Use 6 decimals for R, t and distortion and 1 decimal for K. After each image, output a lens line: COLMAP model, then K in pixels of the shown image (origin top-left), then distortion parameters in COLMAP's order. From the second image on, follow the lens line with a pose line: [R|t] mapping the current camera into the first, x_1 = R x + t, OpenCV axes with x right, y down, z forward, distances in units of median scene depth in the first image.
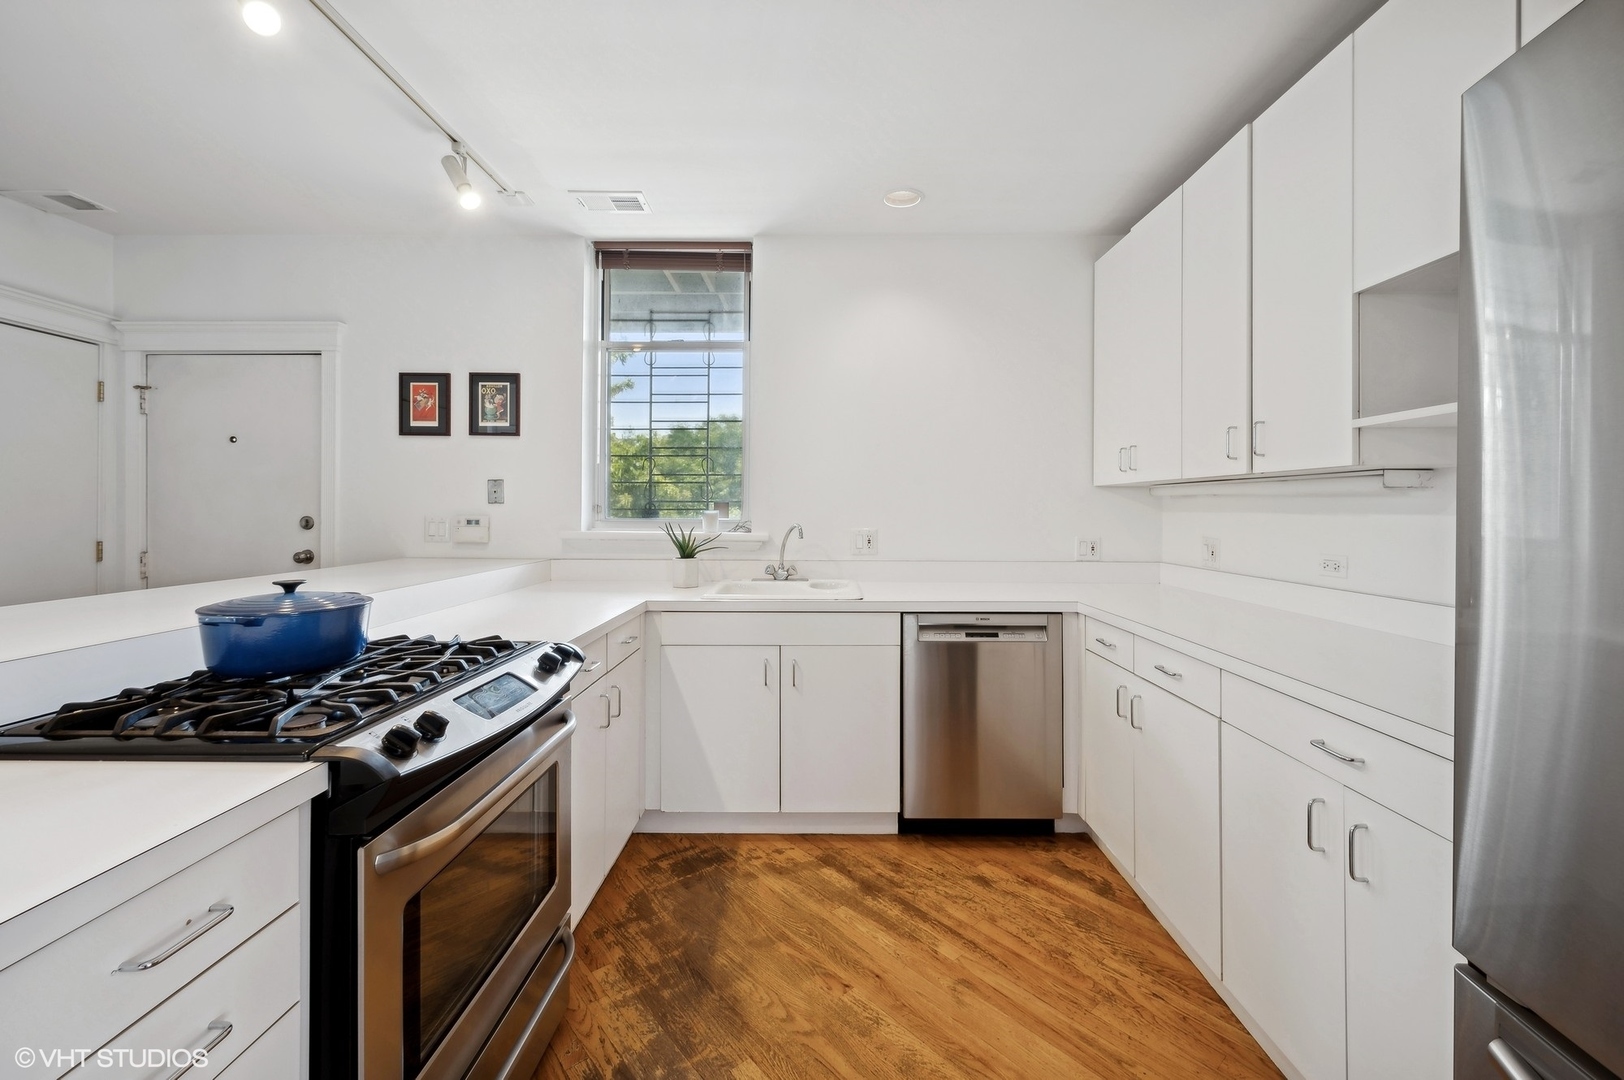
lens RADIAL K [[659.7, 0, 811.5], [0, 659.7, 526.2], [0, 0, 1]] dist [0.005032, 0.000245]
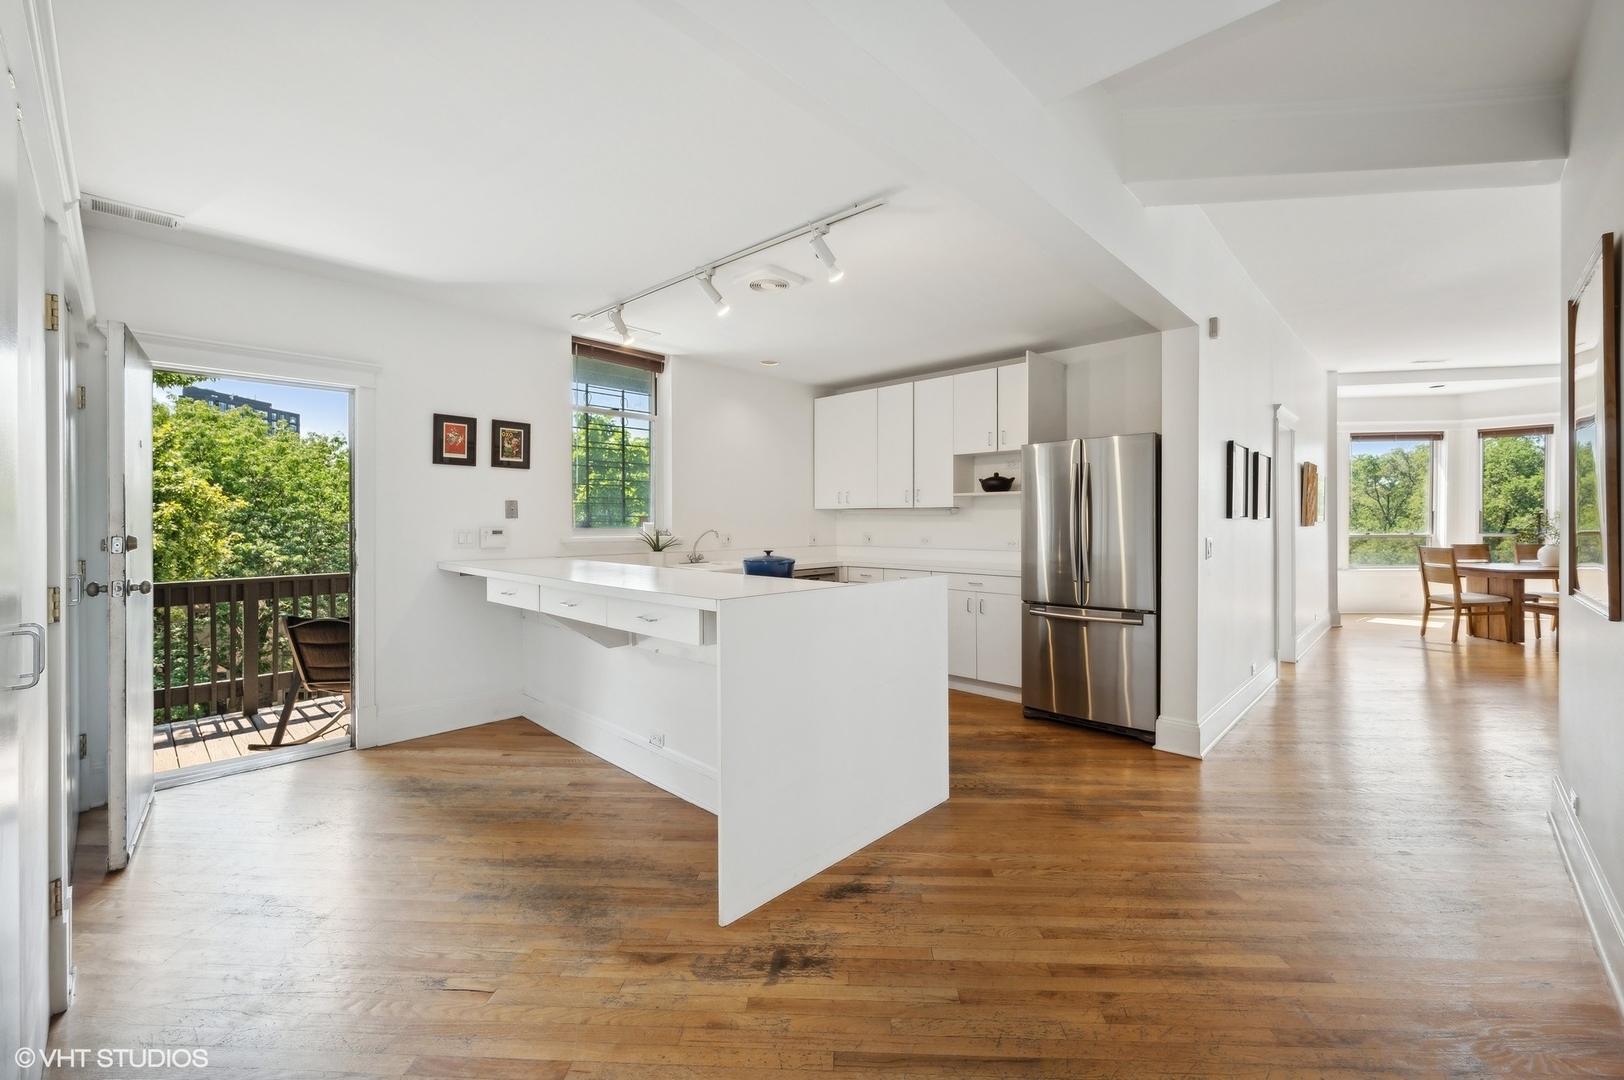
lens RADIAL K [[659.7, 0, 815.0], [0, 659.7, 527.8], [0, 0, 1]] dist [0.005032, 0.000245]
pose [[0.679947, -0.012169, 0.733160, -1.049779], [0.022679, 0.999733, -0.004439, 0.005188], [-0.732910, 0.019646, 0.680042, -0.369262]]
